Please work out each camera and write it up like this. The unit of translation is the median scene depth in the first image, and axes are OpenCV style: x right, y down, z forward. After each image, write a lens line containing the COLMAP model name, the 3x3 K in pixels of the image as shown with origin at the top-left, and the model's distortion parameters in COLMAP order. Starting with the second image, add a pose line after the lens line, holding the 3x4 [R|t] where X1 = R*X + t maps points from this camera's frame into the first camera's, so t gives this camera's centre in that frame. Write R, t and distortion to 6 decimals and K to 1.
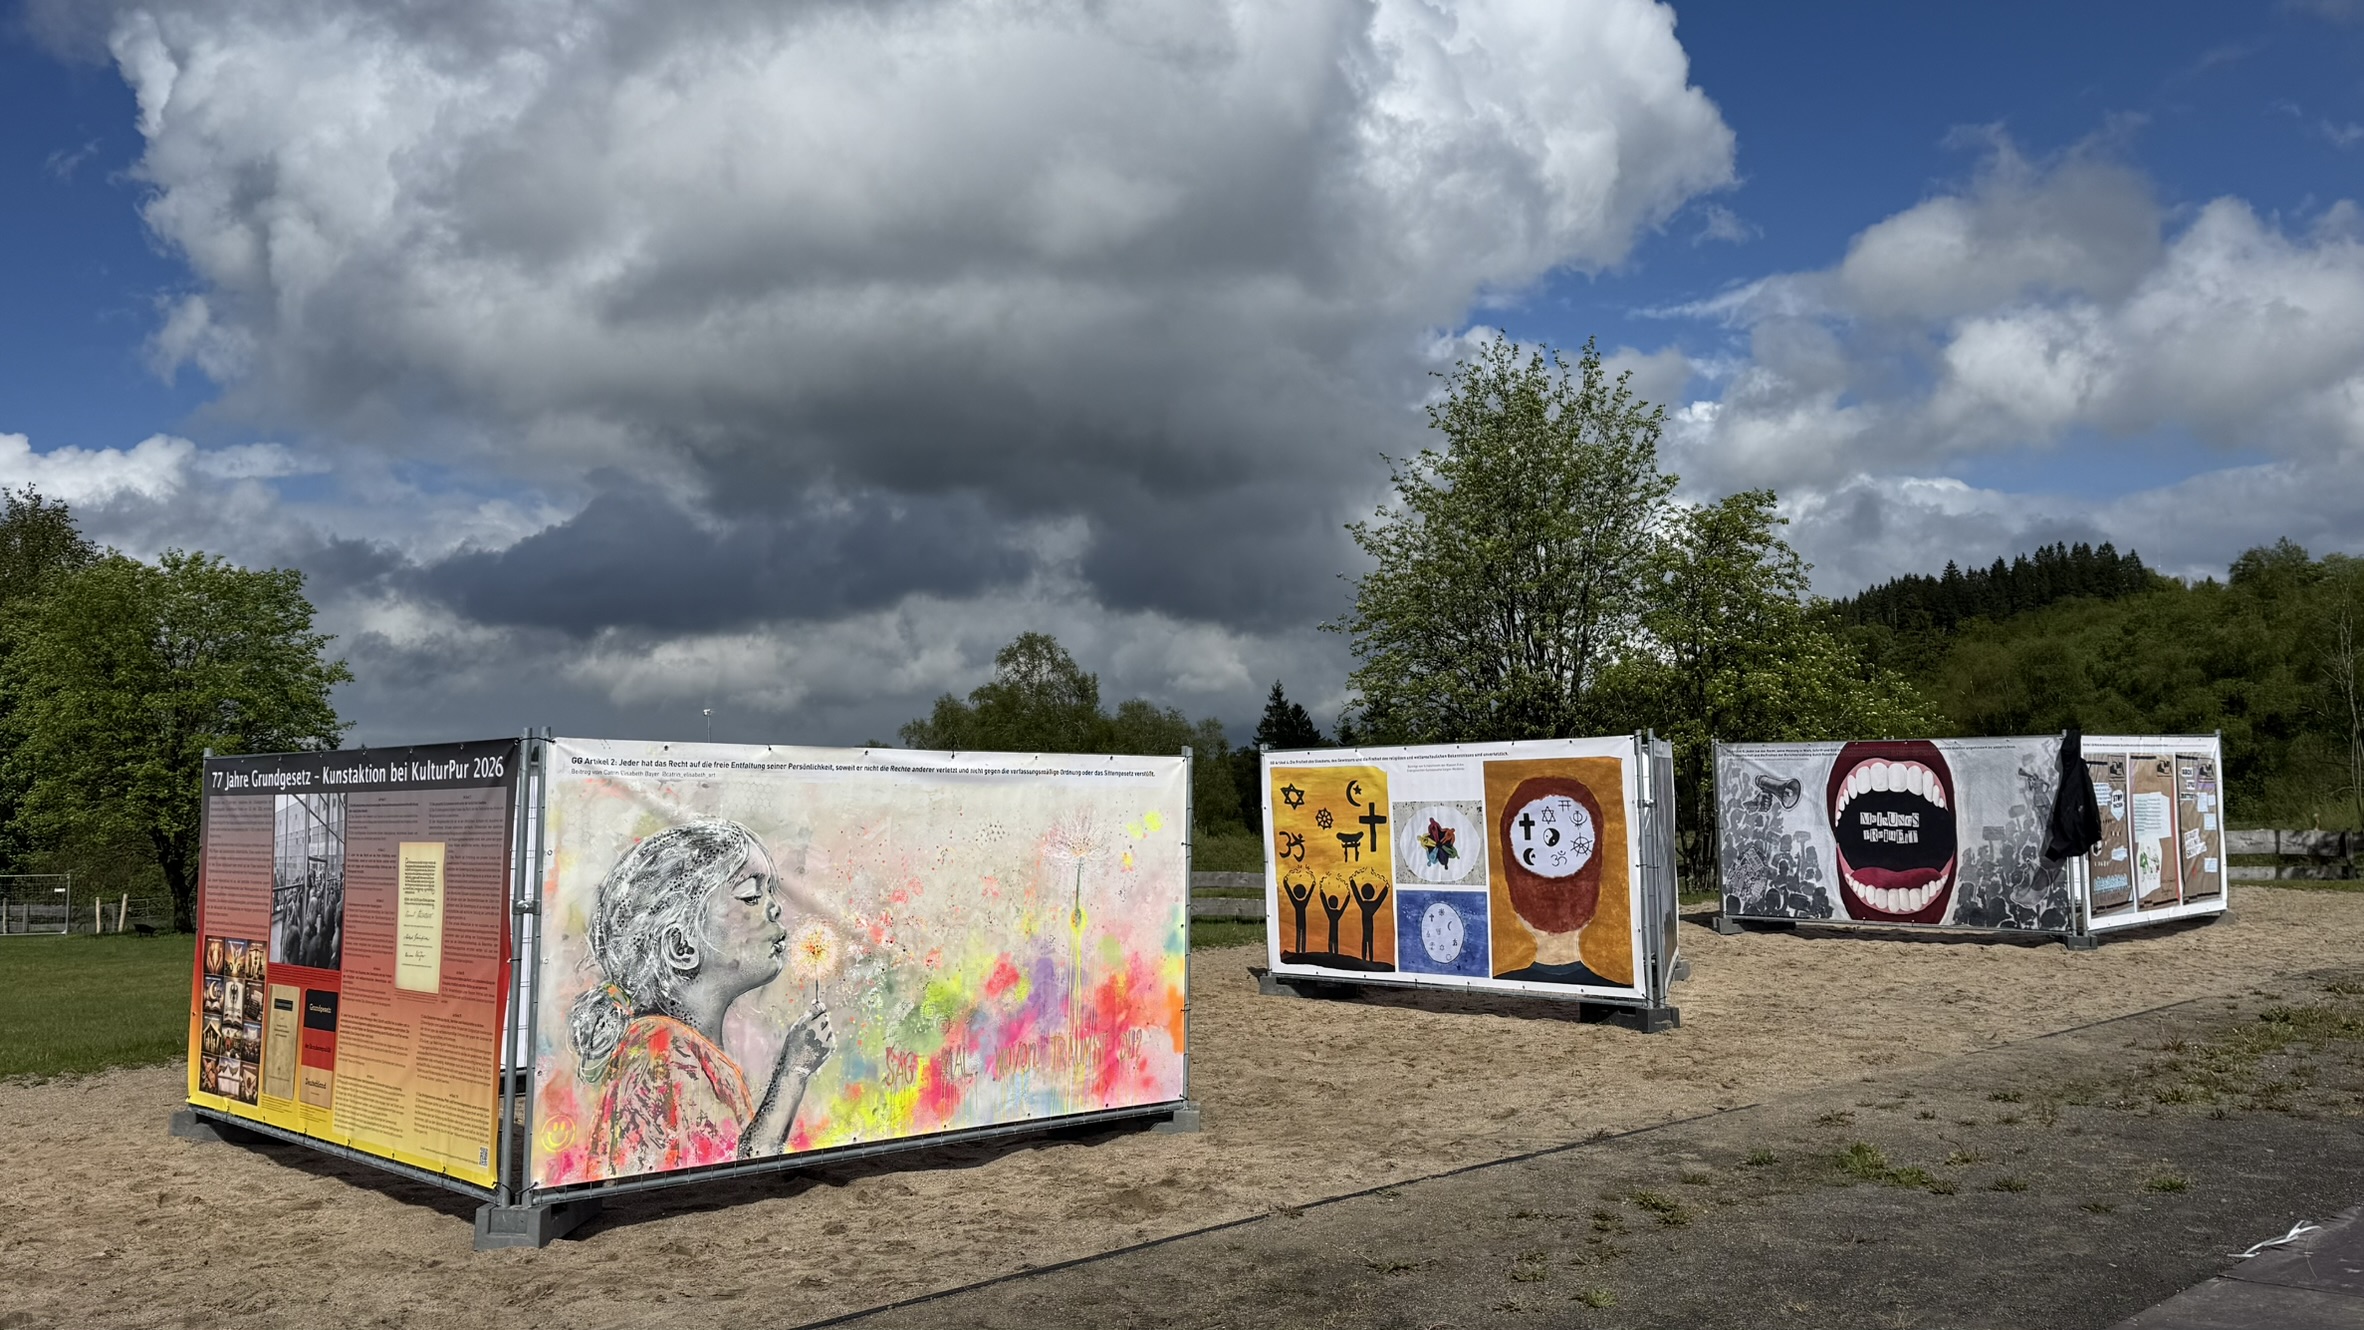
lens RADIAL K [[1908.4, 0, 1168.8], [0, 1908.4, 695.4], [0, 0, 1]] dist [0.070236, -0.017332]
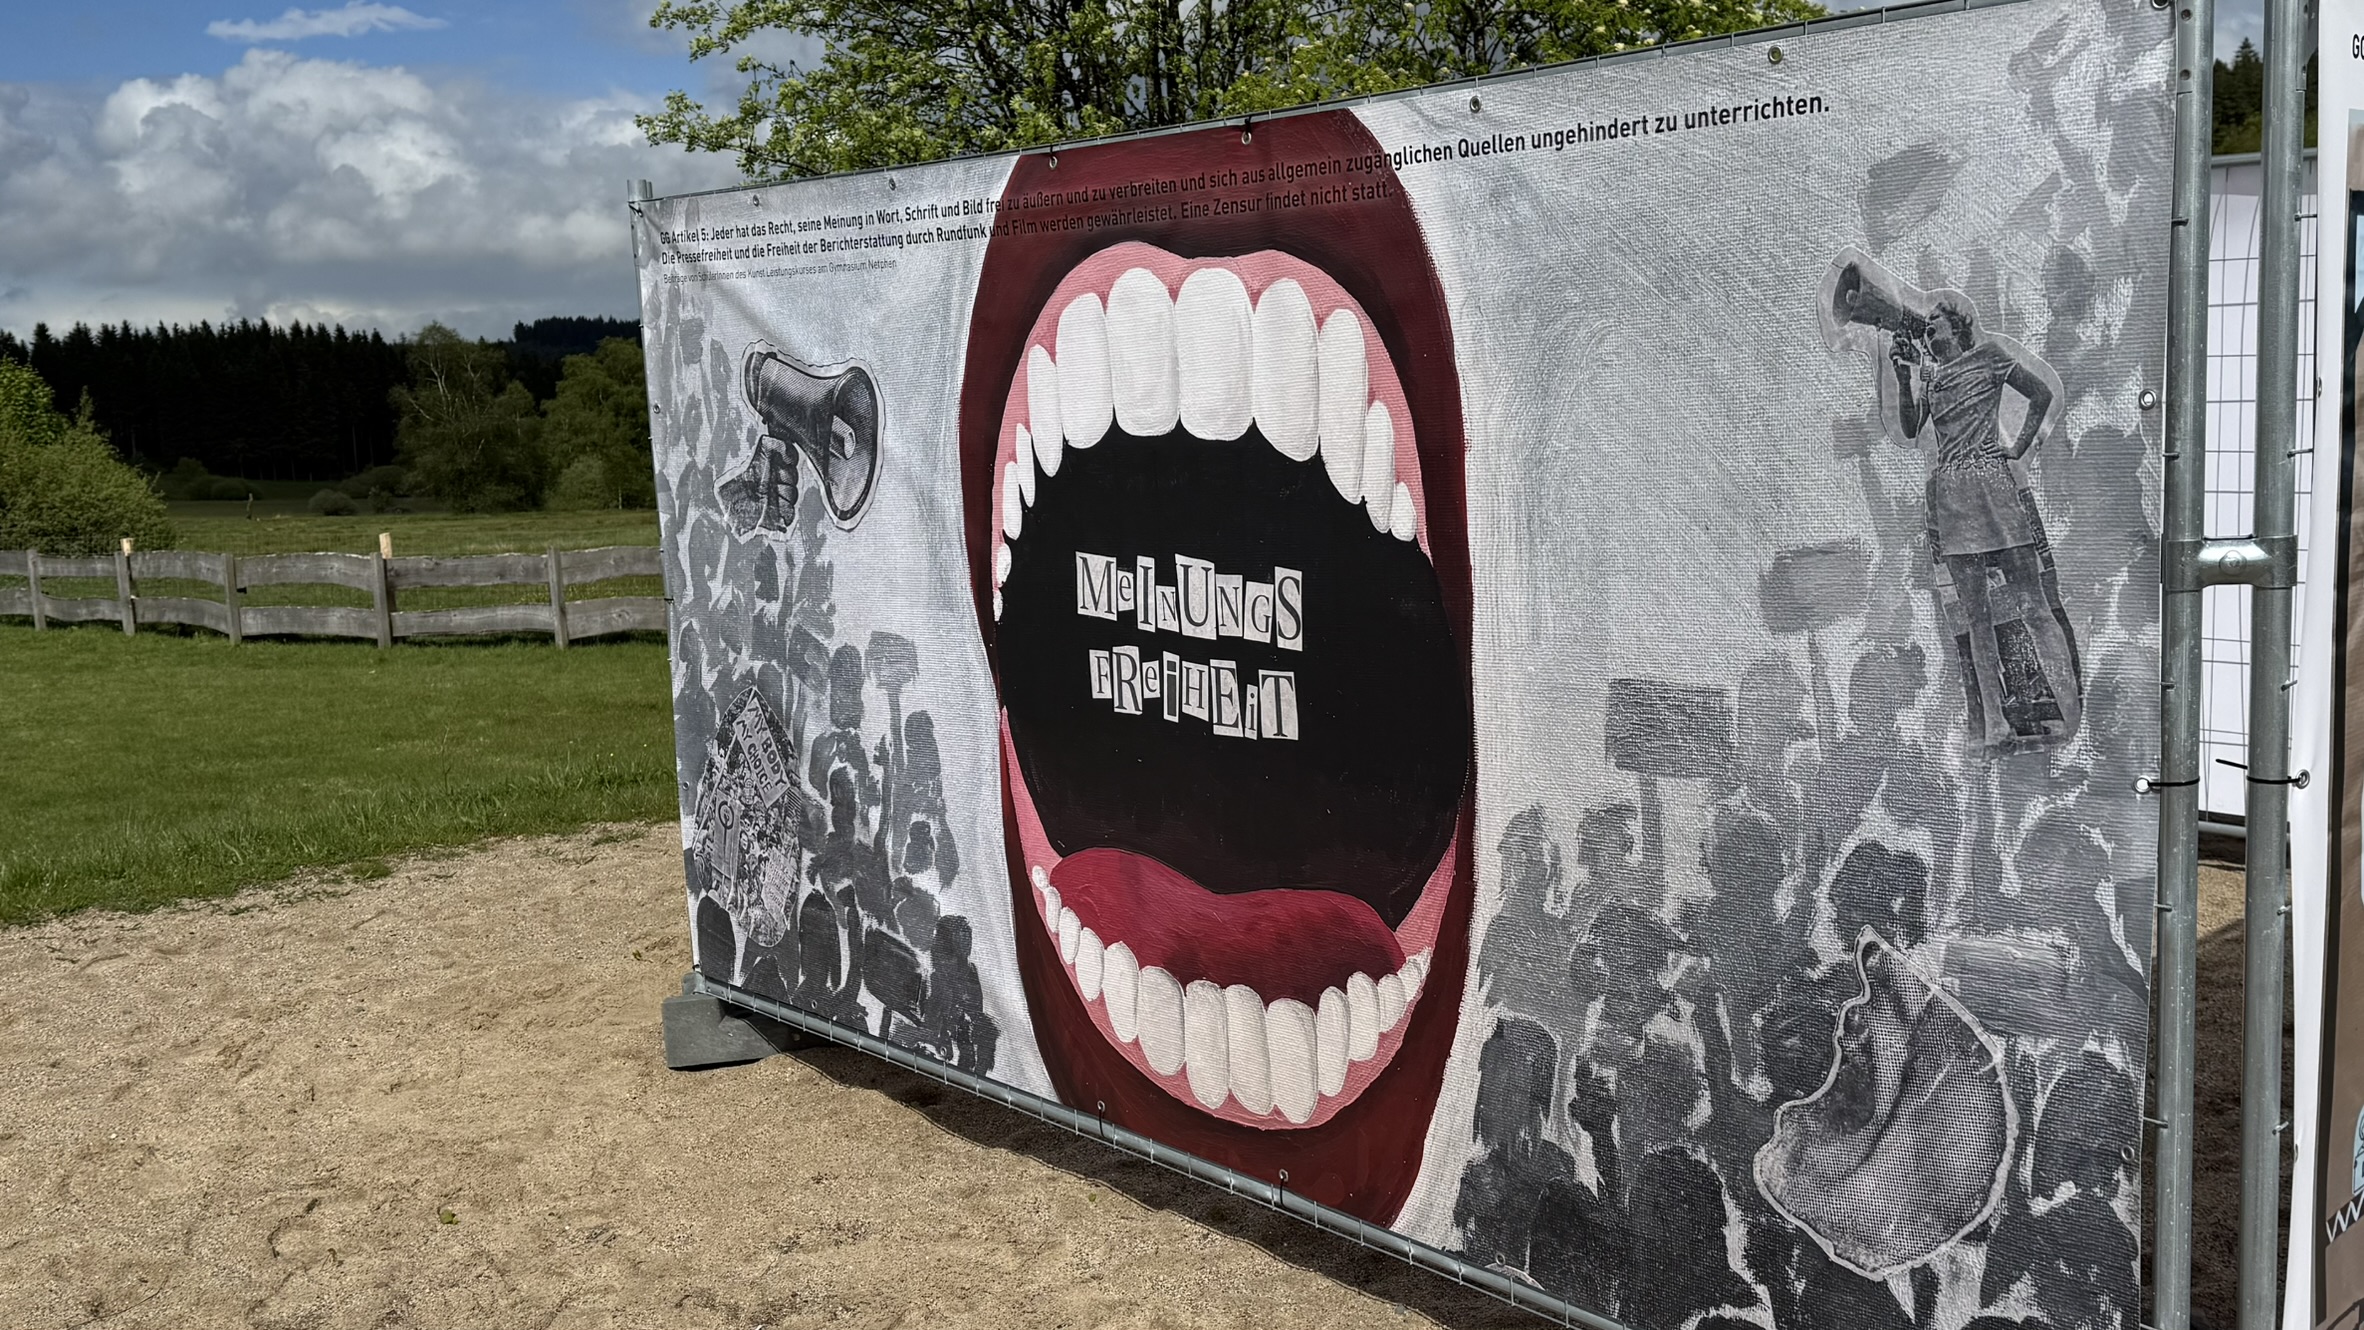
lens RADIAL K [[2226.6, 0, 1117.7], [0, 2226.6, 678.9], [0, 0, 1]] dist [0.084104, 0.000000]
pose [[0.997593, -0.018202, -0.066906, 0.538308], [0.030630, 0.981360, 0.189723, 0.046531], [0.062206, -0.191316, 0.979555, 1.129237]]
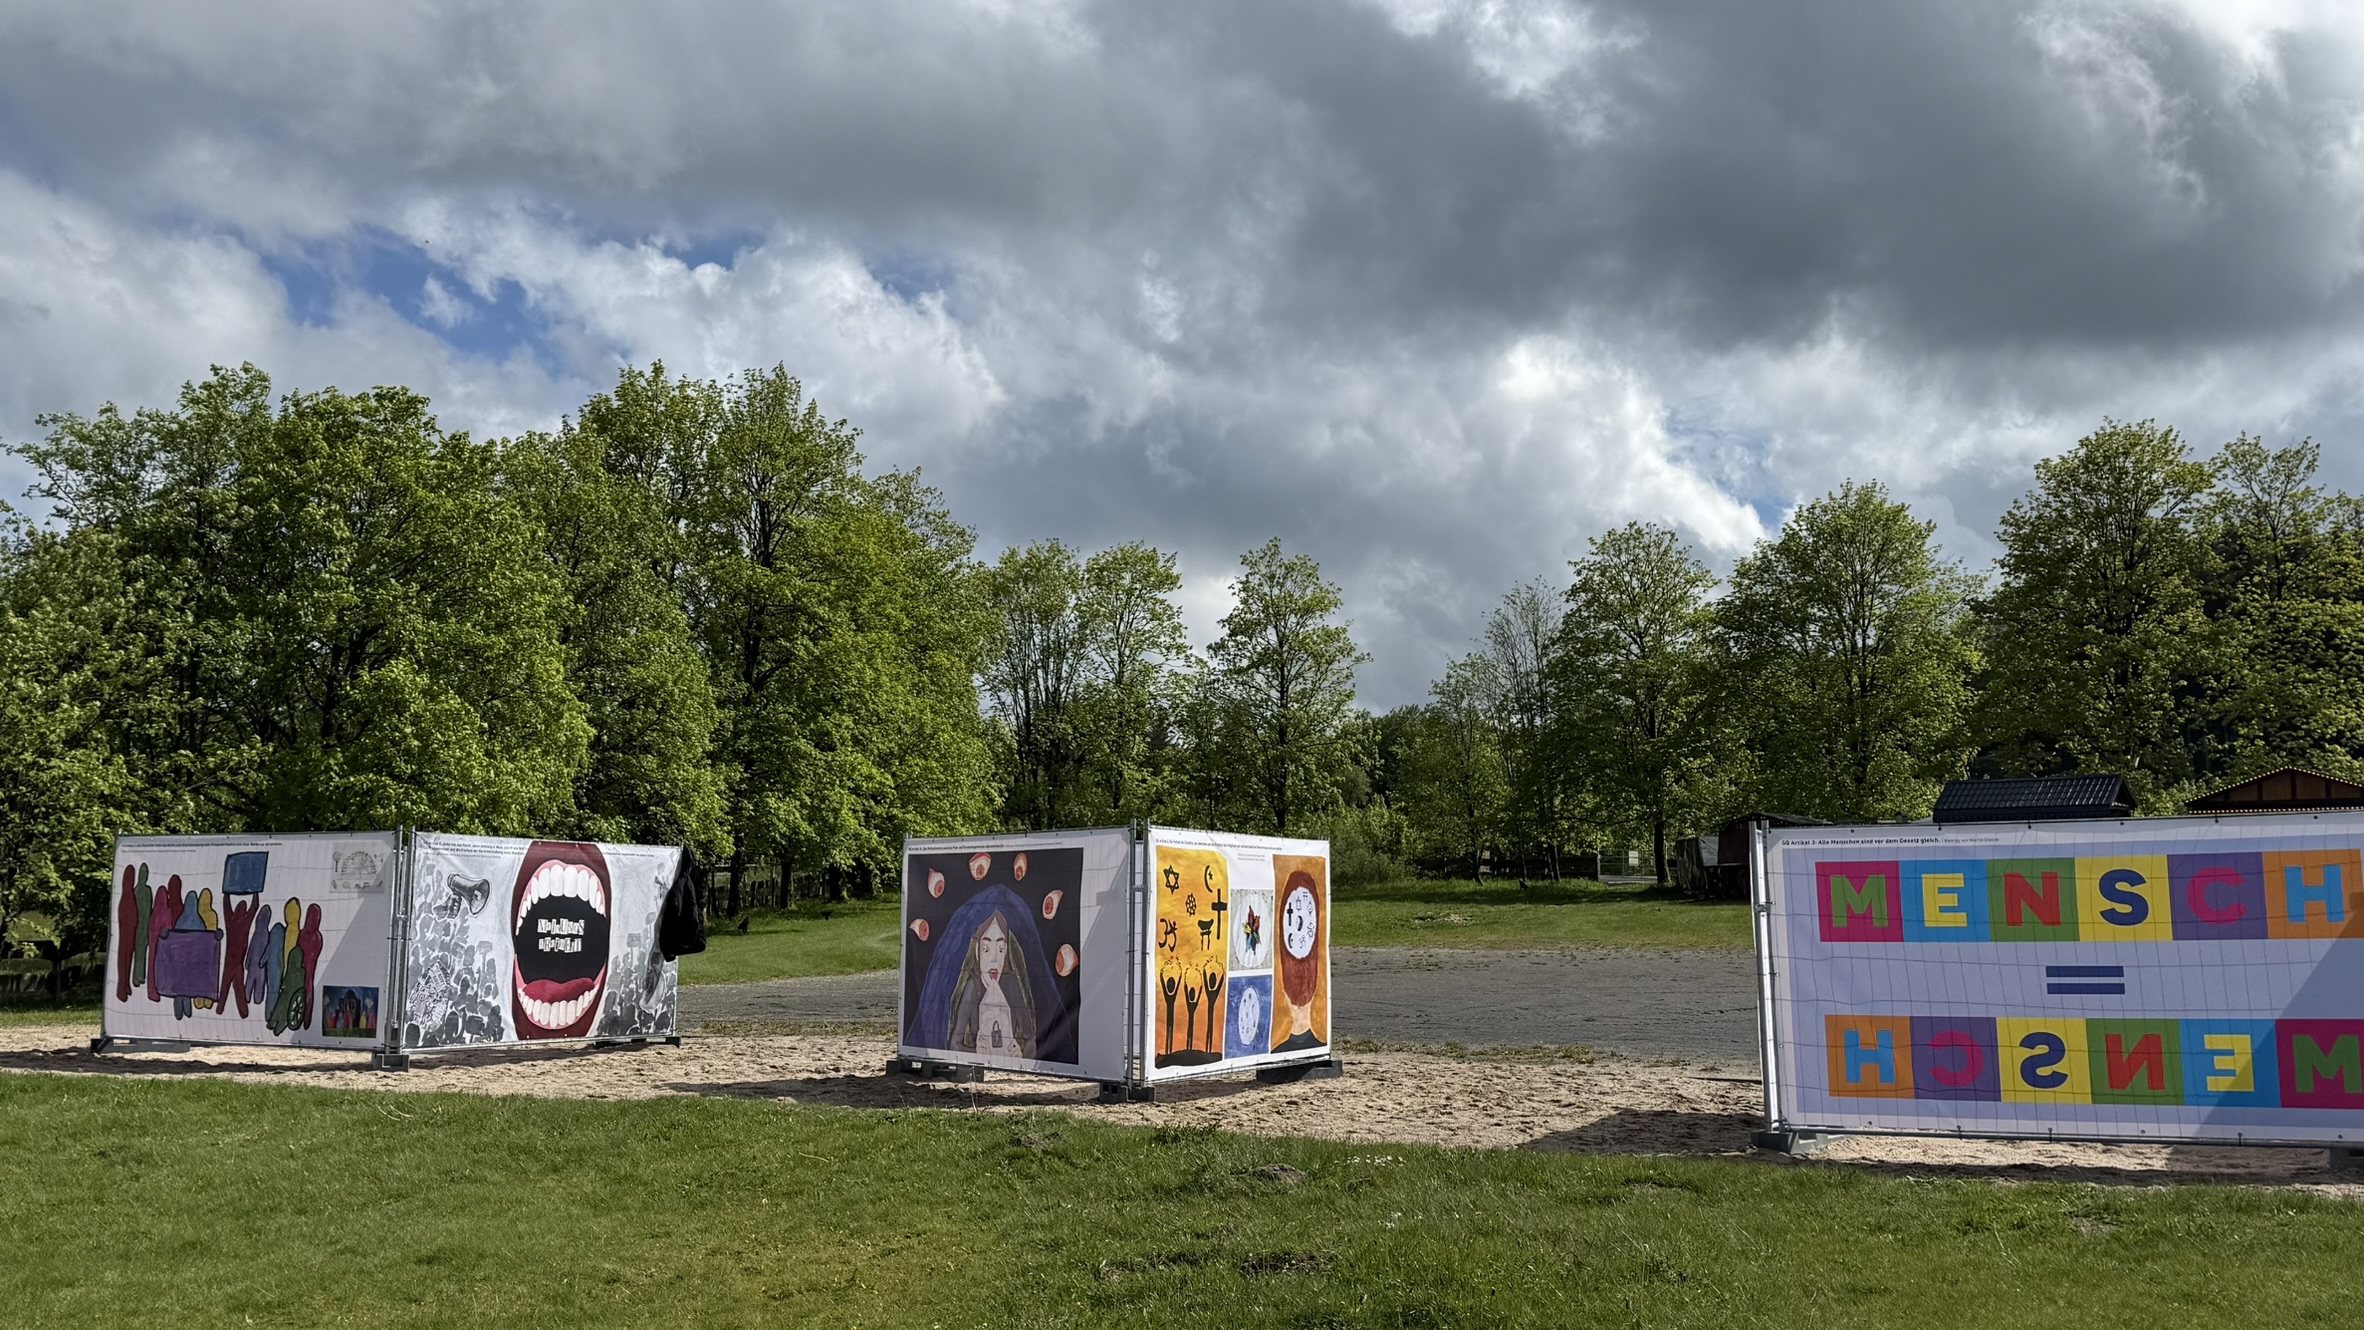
lens RADIAL K [[2226.6, 0, 1196.7], [0, 2226.6, 665.6], [0, 0, 1]] dist [0.084104, 0.000000]
pose [[-0.347962, 0.126567, 0.928926, -1.060323], [-0.043120, 0.987636, -0.150719, 0.126696], [-0.936516, -0.092500, -0.338203, 1.539453]]
